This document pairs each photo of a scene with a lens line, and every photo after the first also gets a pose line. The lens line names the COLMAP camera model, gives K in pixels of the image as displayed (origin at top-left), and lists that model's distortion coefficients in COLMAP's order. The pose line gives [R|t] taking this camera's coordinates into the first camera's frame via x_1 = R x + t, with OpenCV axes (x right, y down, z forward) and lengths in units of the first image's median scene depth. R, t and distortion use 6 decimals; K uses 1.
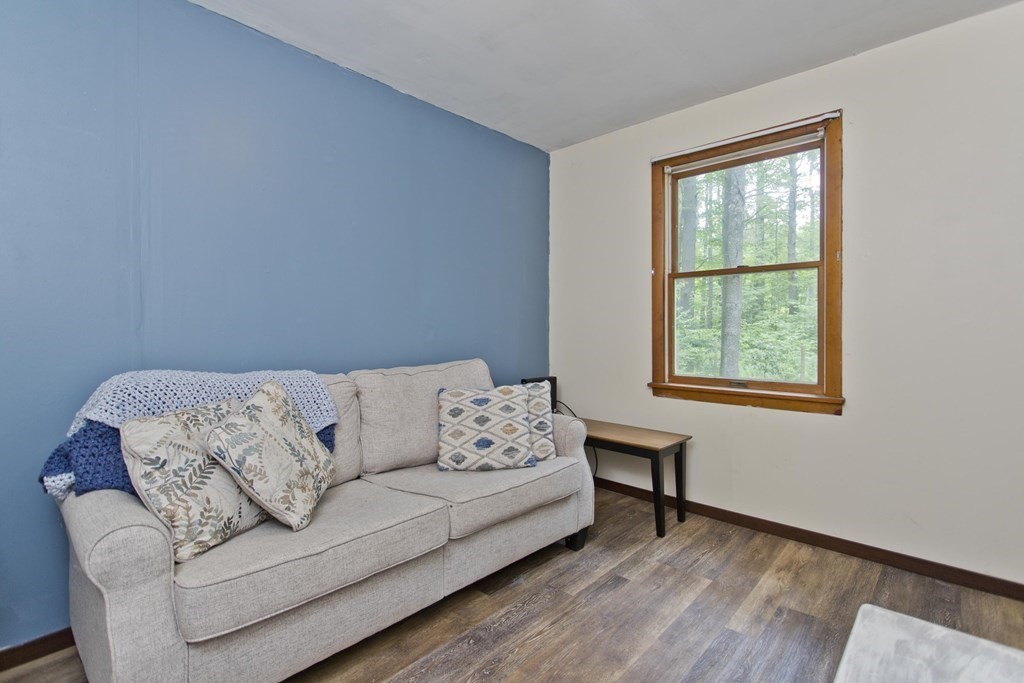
lens RADIAL K [[479.7, 0, 511.8], [0, 479.7, 330.4], [0, 0, 1]] dist [0.002126, 0.000853]
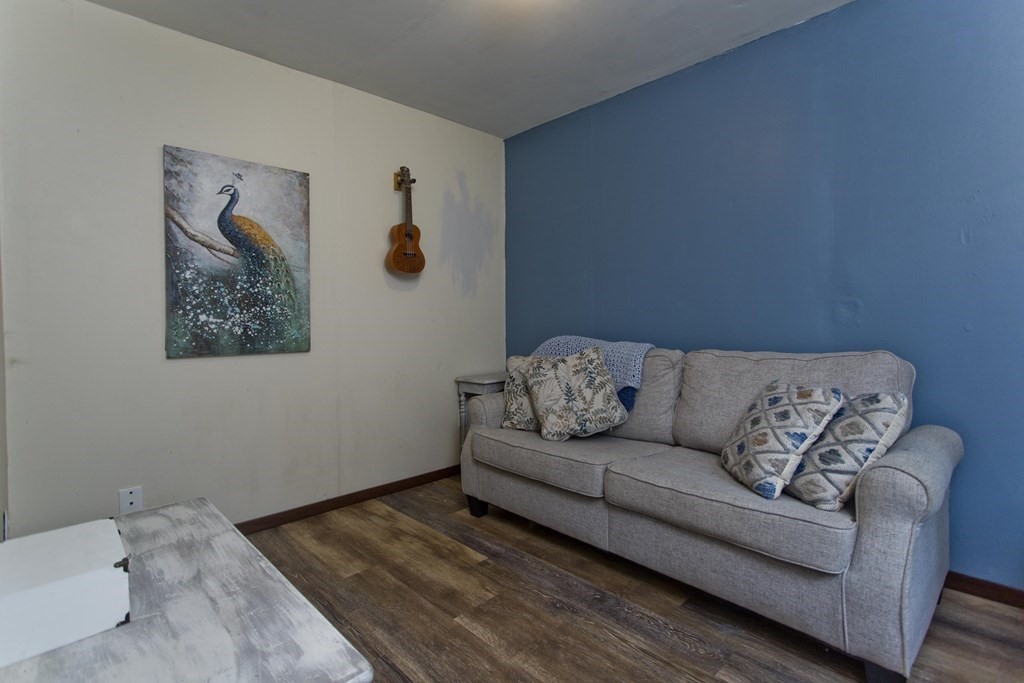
lens RADIAL K [[479.7, 0, 511.8], [0, 479.7, 330.4], [0, 0, 1]] dist [0.002126, 0.000853]
pose [[-0.039121, 0.020727, -0.999020, 0.938518], [0.003372, 0.999782, 0.020611, 0.025625], [0.999229, -0.002562, -0.039182, 0.807492]]
